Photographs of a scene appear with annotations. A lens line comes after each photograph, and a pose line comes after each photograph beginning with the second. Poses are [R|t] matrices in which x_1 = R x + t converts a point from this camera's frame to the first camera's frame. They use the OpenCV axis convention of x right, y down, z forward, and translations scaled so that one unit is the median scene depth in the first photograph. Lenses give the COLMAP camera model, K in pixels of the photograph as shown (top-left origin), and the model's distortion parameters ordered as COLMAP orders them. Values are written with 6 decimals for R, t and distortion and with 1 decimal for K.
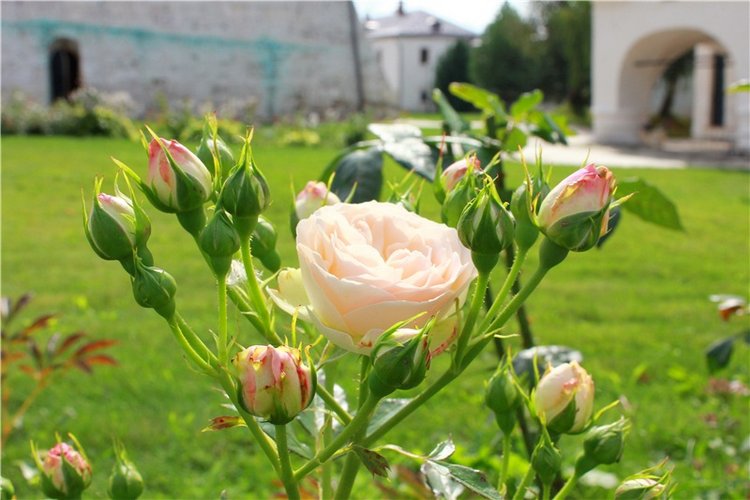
lens RADIAL K [[888.6, 0, 373.5], [0, 888.6, 250.1], [0, 0, 1]] dist [-0.065207, 0.000000]
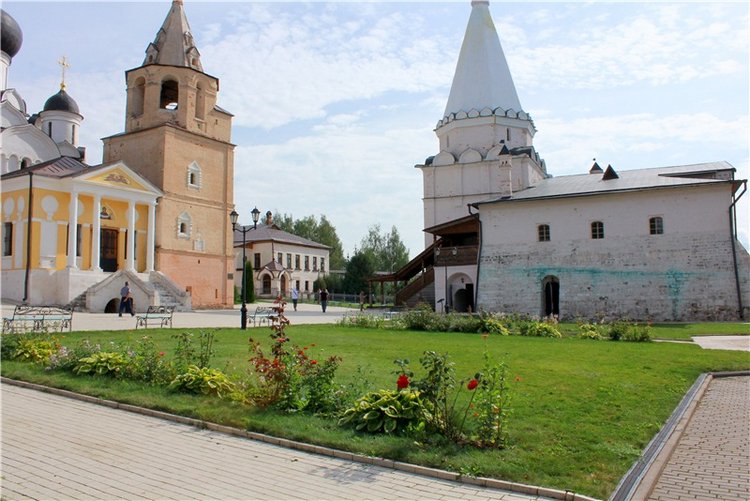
lens RADIAL K [[638.2, 0, 372.7], [0, 638.2, 253.9], [0, 0, 1]] dist [-0.154154, 0.122733]
pose [[0.726972, -0.071073, -0.682979, 0.258460], [-0.098536, 0.973537, -0.206193, 0.015786], [0.679560, 0.217194, 0.700731, -0.156272]]
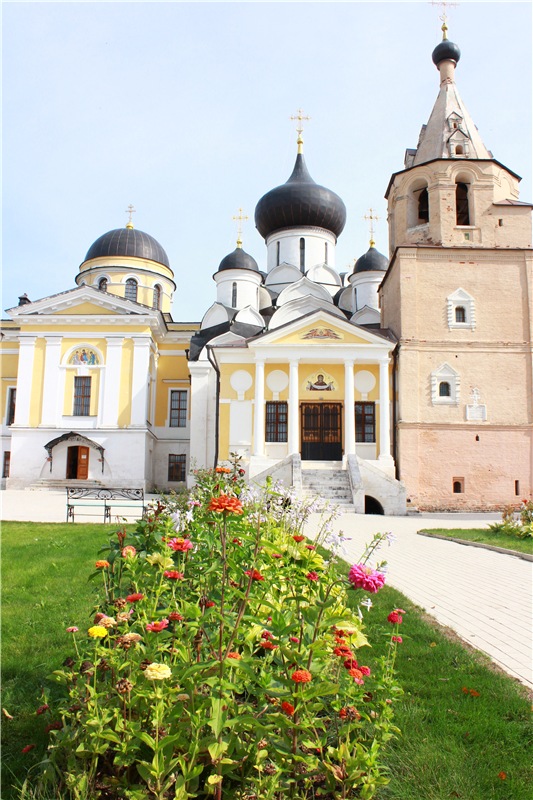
lens RADIAL K [[701.7, 0, 268.2], [0, 701.7, 404.2], [0, 0, 1]] dist [-0.133590, 0.075856]
pose [[-0.239828, -0.168584, -0.956066, 0.058991], [-0.173330, 0.976419, -0.128693, -0.080242], [0.955217, 0.134851, -0.263393, 0.495753]]
